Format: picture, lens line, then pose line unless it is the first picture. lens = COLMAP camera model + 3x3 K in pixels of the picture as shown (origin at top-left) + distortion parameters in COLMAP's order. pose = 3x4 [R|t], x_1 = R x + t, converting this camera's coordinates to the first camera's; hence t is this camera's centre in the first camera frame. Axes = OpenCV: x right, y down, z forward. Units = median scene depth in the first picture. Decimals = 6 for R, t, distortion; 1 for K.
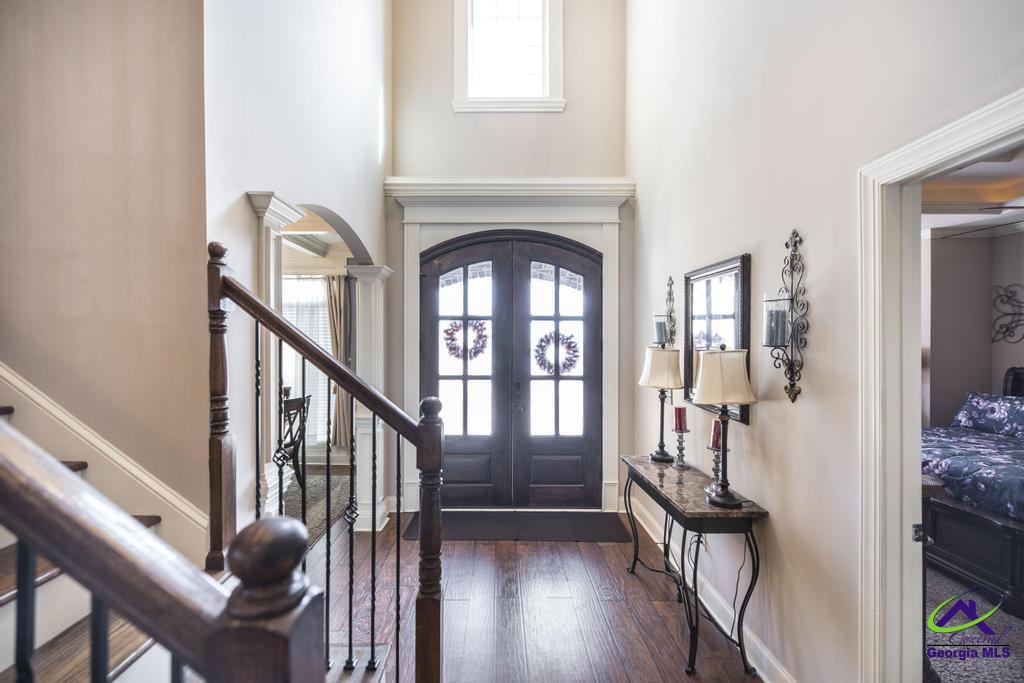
lens RADIAL K [[445.6, 0, 507.8], [0, 445.6, 346.8], [0, 0, 1]] dist [0.000011, -0.000309]
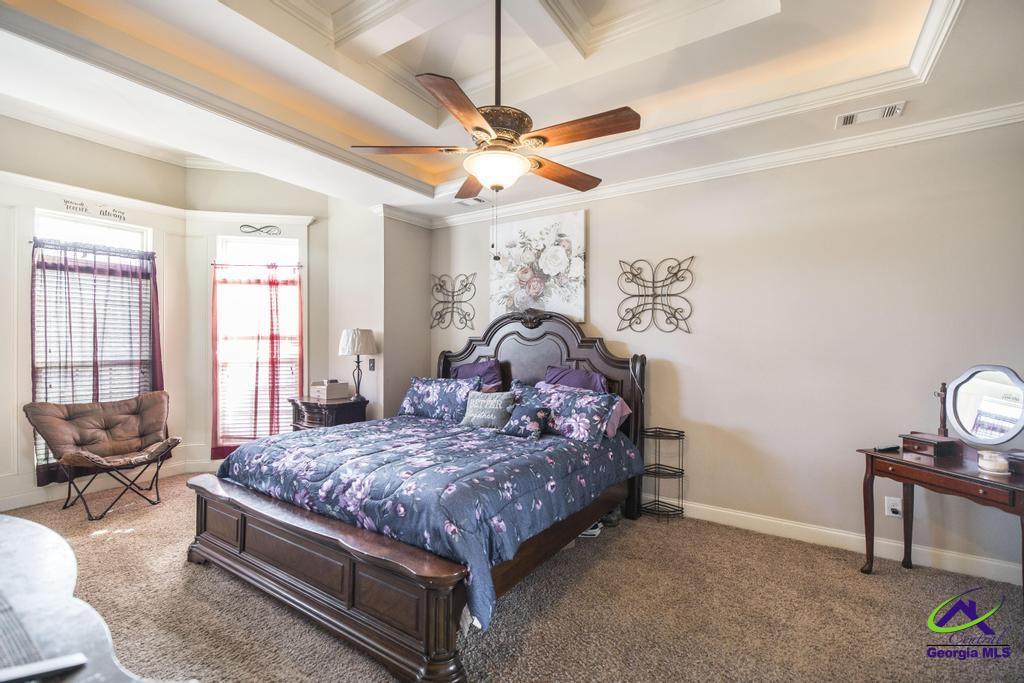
lens RADIAL K [[445.6, 0, 510.7], [0, 445.6, 343.7], [0, 0, 1]] dist [0.000011, -0.000309]
pose [[0.557584, -0.000459, 0.830121, 0.389805], [0.000233, 1.000000, 0.000396, 0.032085], [-0.830121, -0.000027, 0.557584, 0.313013]]
